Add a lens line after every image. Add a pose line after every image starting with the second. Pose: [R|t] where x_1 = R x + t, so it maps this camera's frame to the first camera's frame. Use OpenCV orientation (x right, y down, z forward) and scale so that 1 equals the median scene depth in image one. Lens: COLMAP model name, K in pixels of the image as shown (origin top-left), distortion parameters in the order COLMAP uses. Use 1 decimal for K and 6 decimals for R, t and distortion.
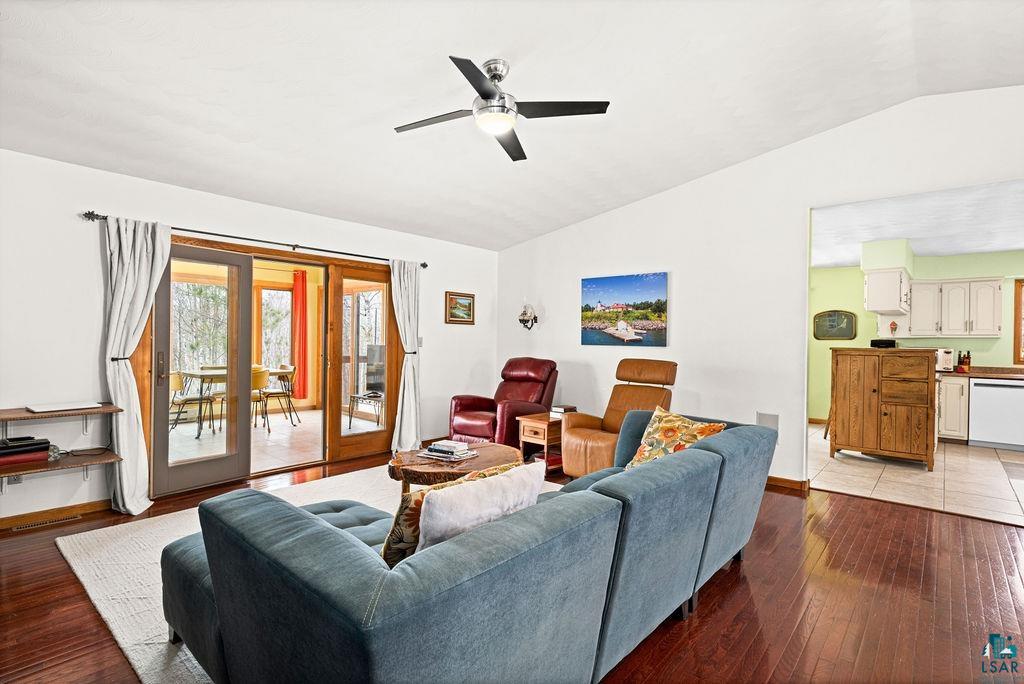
lens RADIAL K [[506.0, 0, 511.8], [0, 506.0, 343.5], [0, 0, 1]] dist [-0.004854, -0.000716]
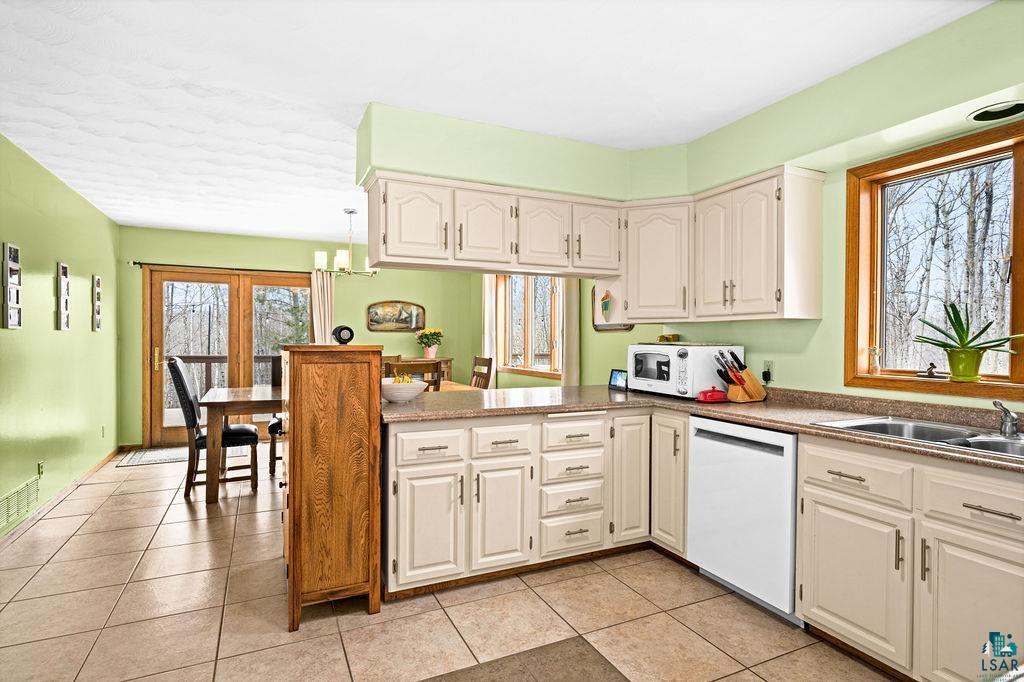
lens RADIAL K [[530.3, 0, 511.9], [0, 530.3, 341.1], [0, 0, 1]] dist [-0.000125, -0.000021]
pose [[0.913194, -0.005093, -0.407493, 0.928045], [0.005038, 0.999987, -0.001207, 0.005428], [0.407493, -0.000951, 0.913208, 0.516300]]
